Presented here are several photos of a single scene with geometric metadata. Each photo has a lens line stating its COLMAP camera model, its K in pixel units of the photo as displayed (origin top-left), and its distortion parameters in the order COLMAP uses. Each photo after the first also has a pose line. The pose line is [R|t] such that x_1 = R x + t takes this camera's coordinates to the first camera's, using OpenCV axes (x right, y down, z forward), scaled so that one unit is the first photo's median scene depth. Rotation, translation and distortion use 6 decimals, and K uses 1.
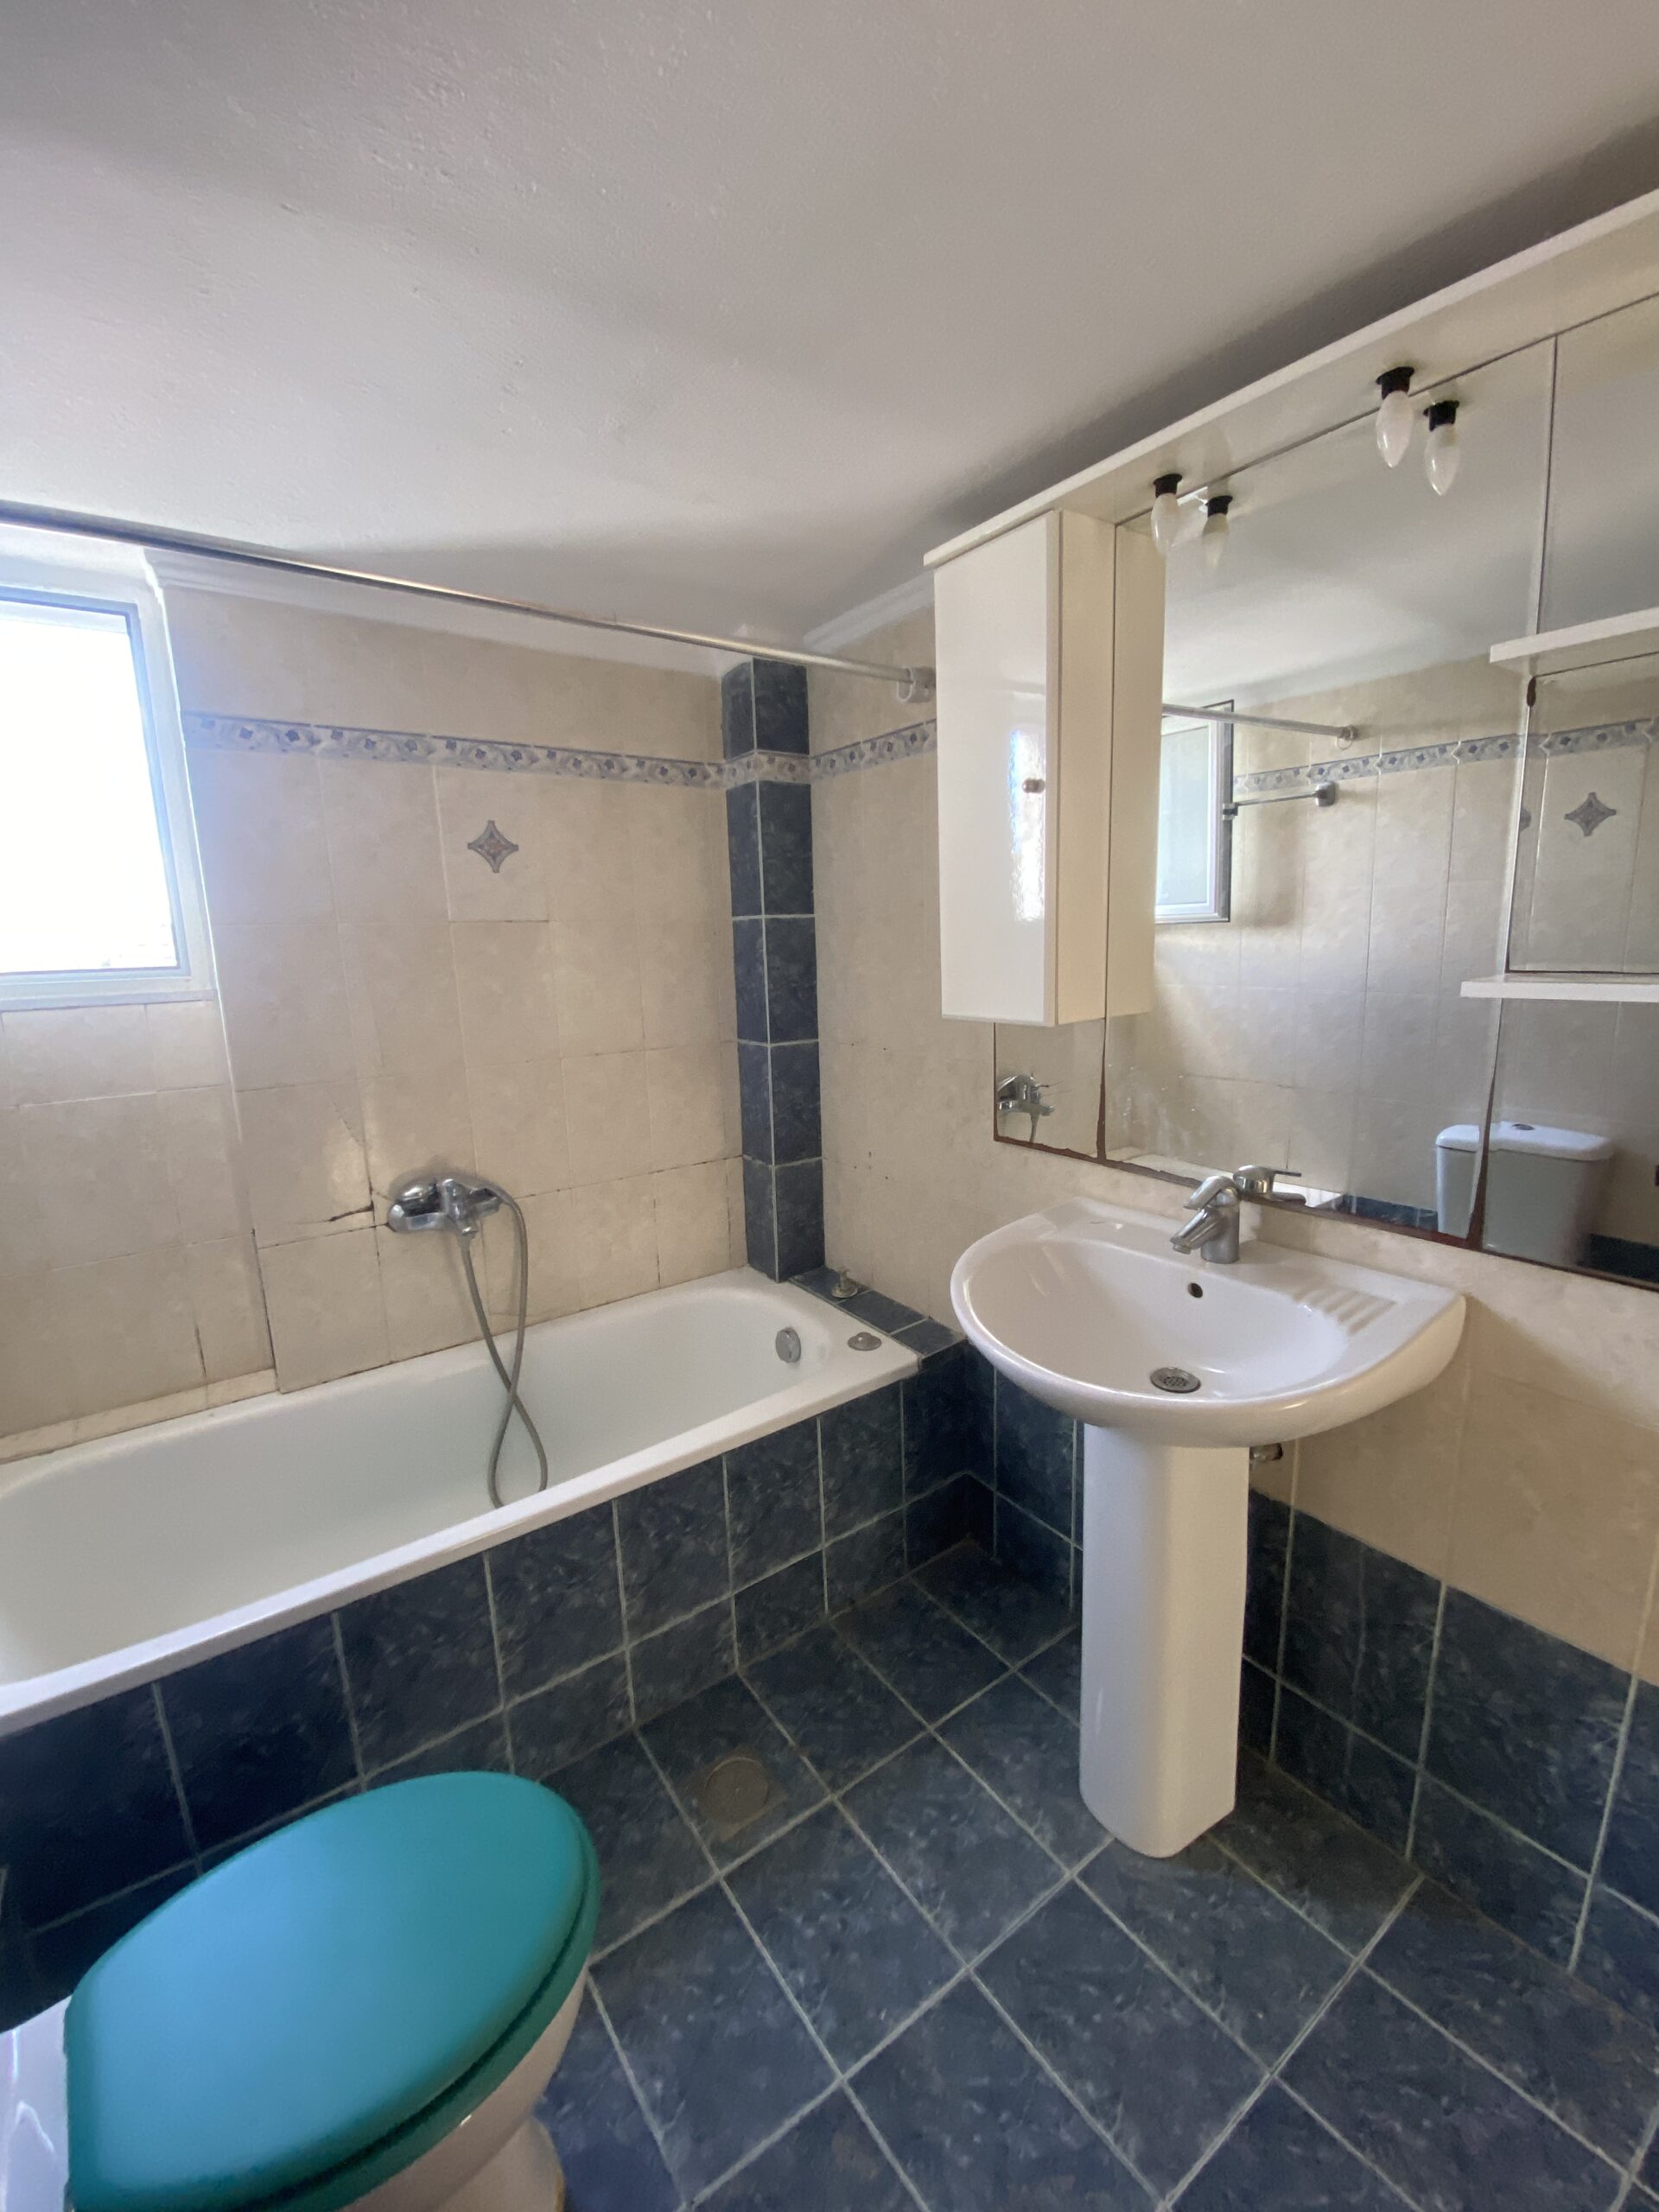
lens RADIAL K [[893.0, 0, 832.0], [0, 893.0, 1101.9], [0, 0, 1]] dist [0.021754, -0.020686]
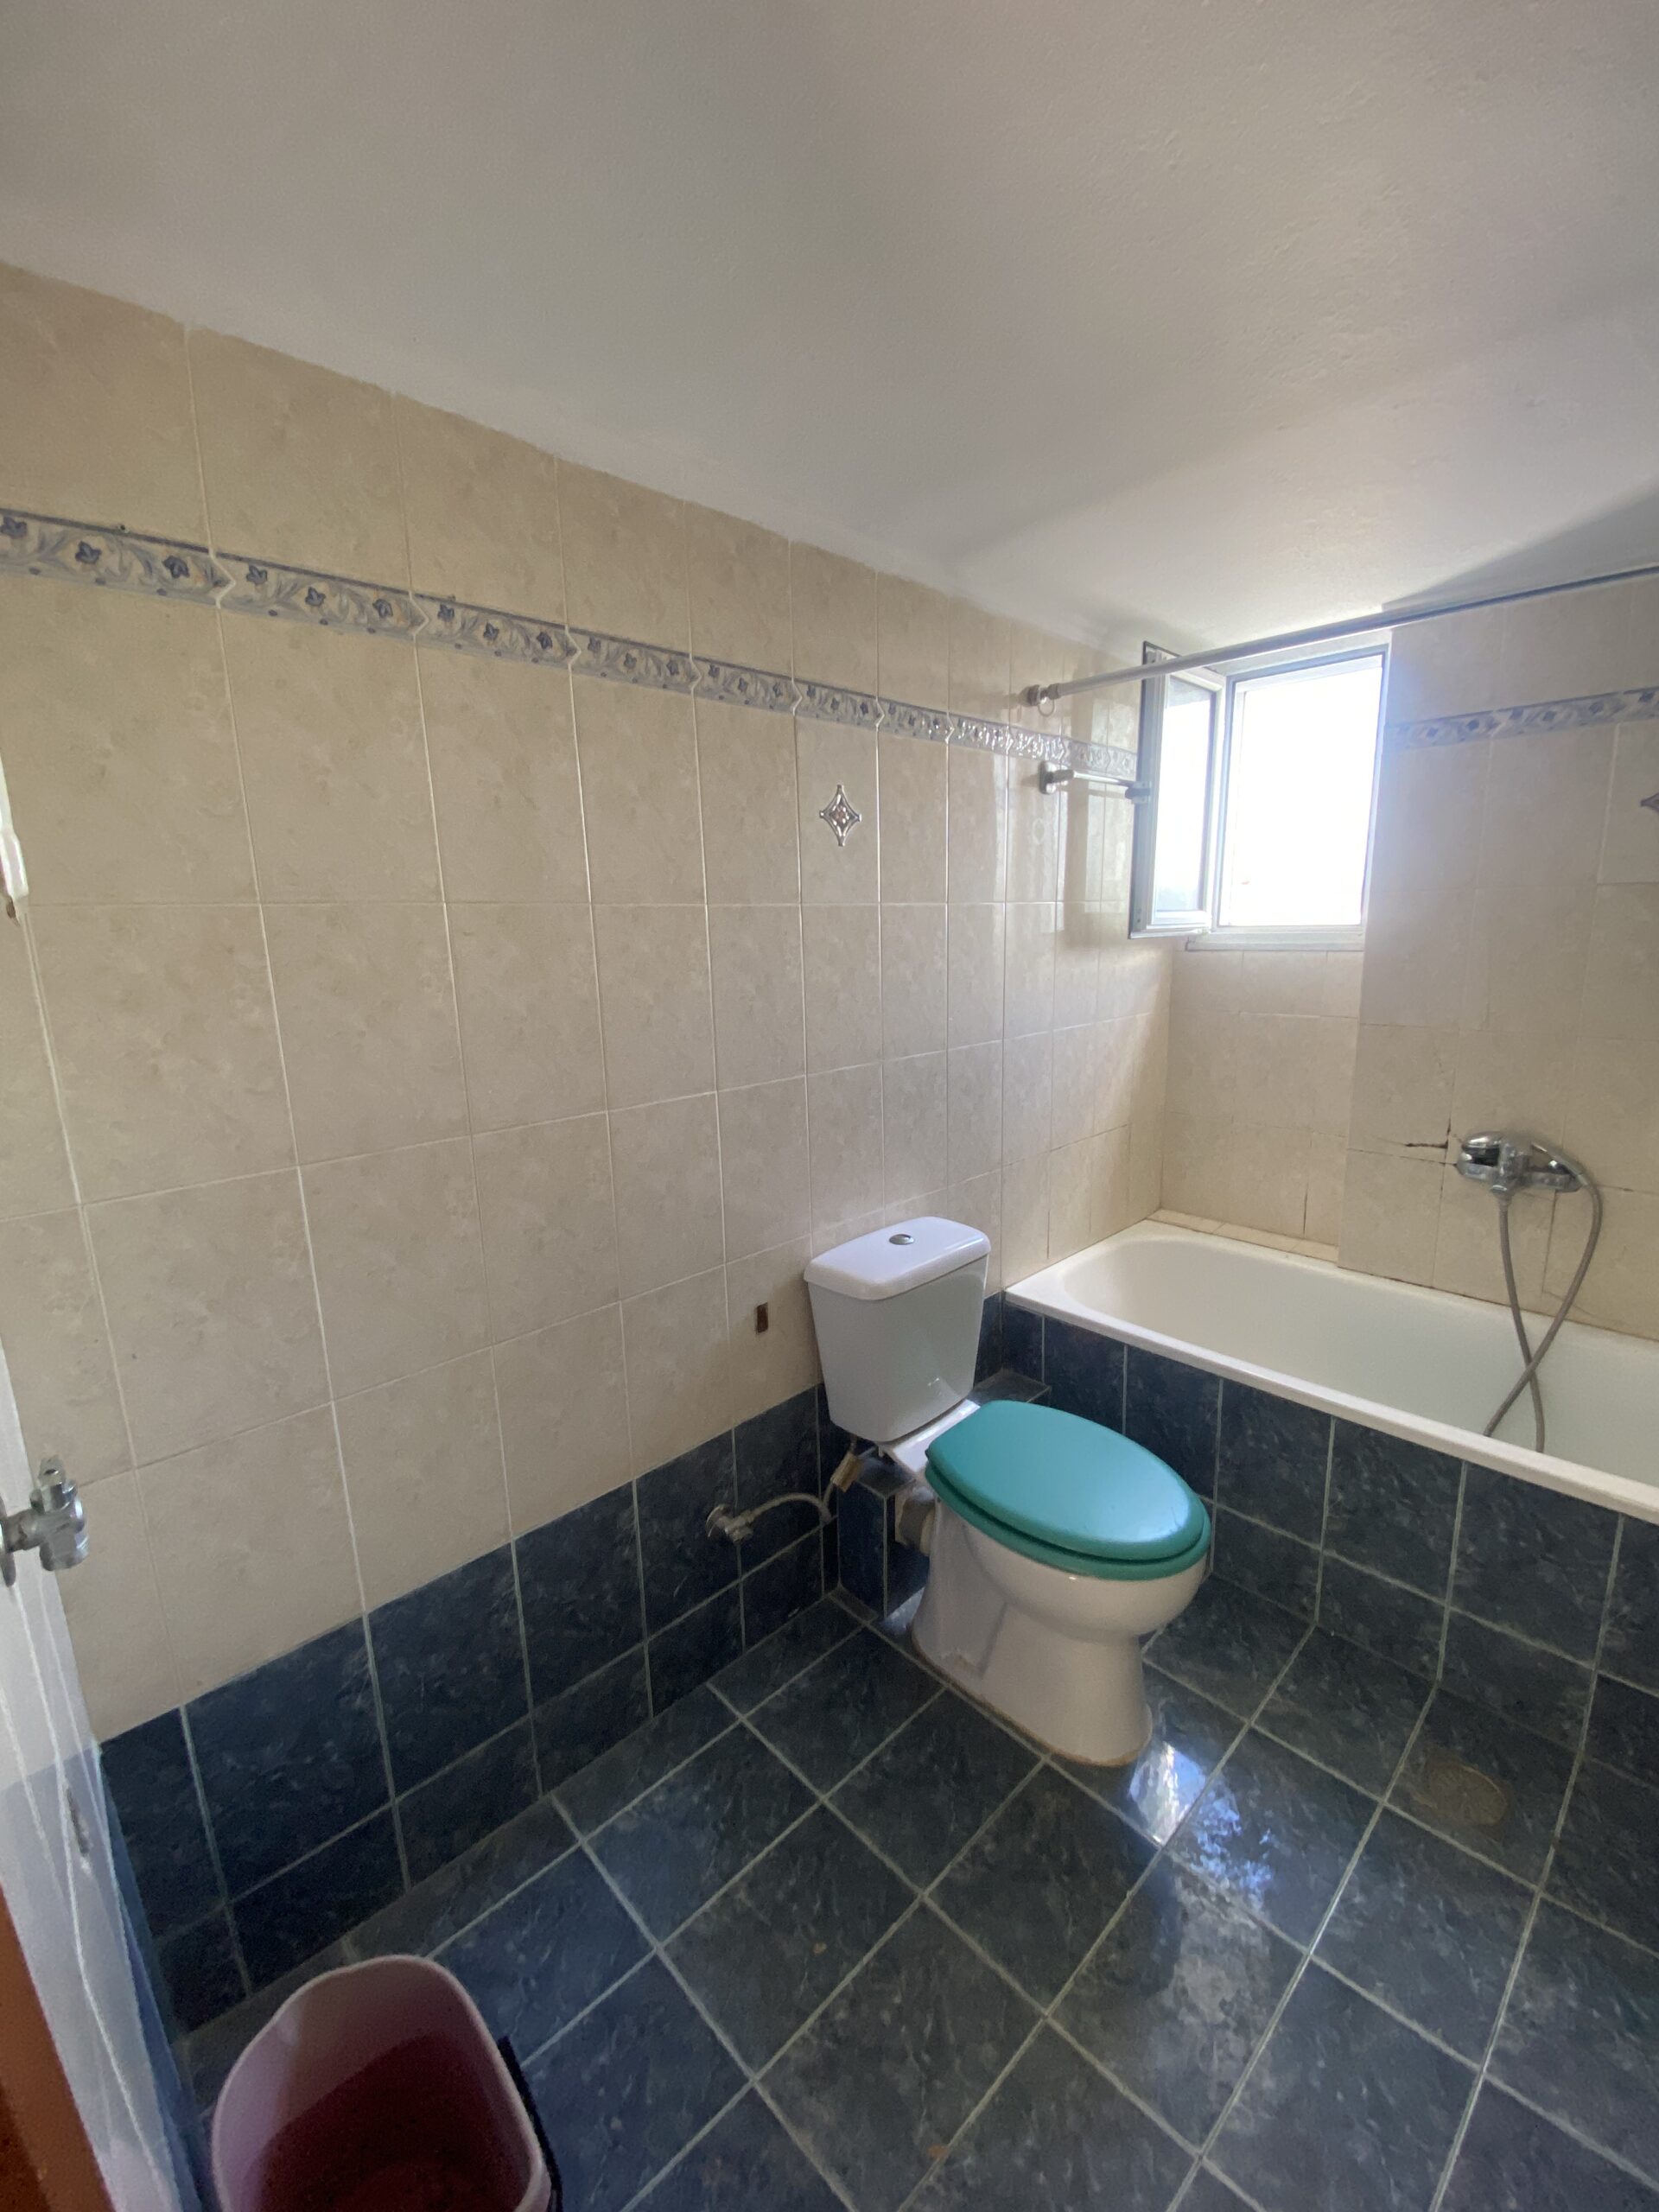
lens RADIAL K [[893.0, 0, 832.0], [0, 893.0, 1101.9], [0, 0, 1]] dist [0.021754, -0.020686]
pose [[0.141480, 0.211678, -0.967045, 0.533719], [-0.161483, 0.968721, 0.188420, -0.027717], [0.976681, 0.129504, 0.171237, 0.066044]]
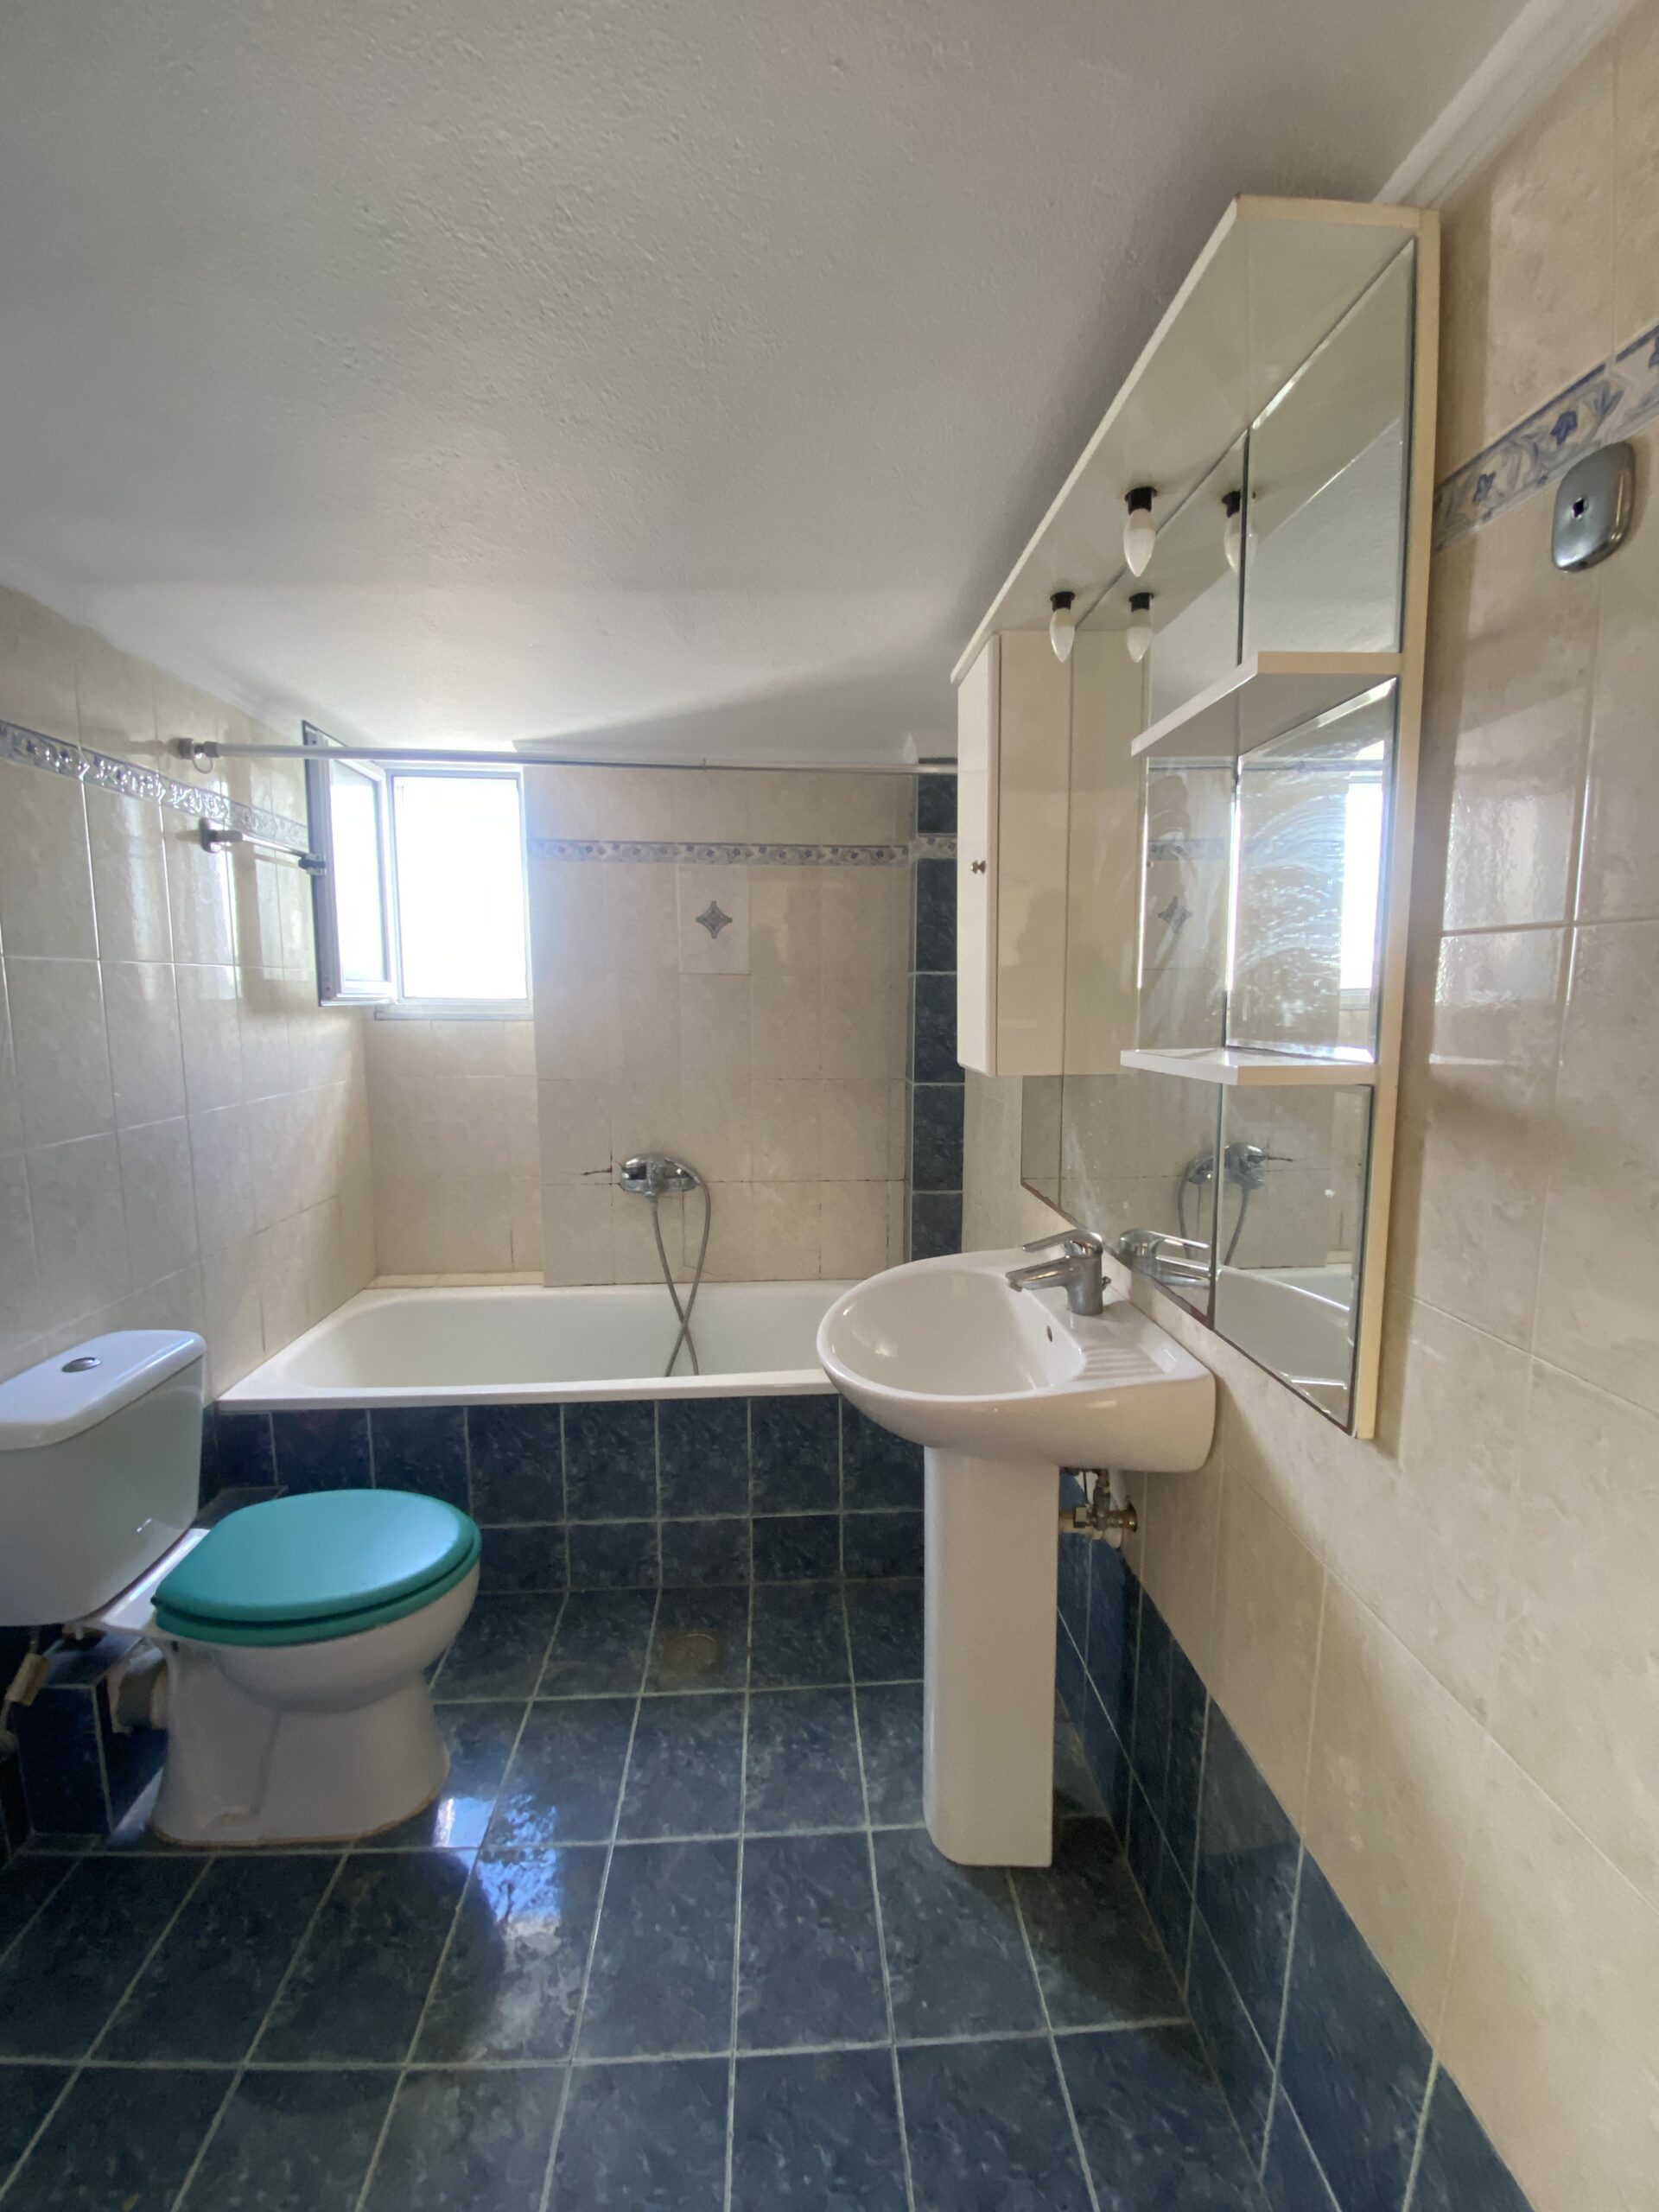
lens RADIAL K [[893.0, 0, 832.0], [0, 893.0, 1101.9], [0, 0, 1]] dist [0.021754, -0.020686]
pose [[0.848098, 0.093377, -0.521547, 0.612999], [-0.121660, 0.992367, -0.020162, -0.007904], [0.515683, 0.080551, 0.852984, -0.043382]]
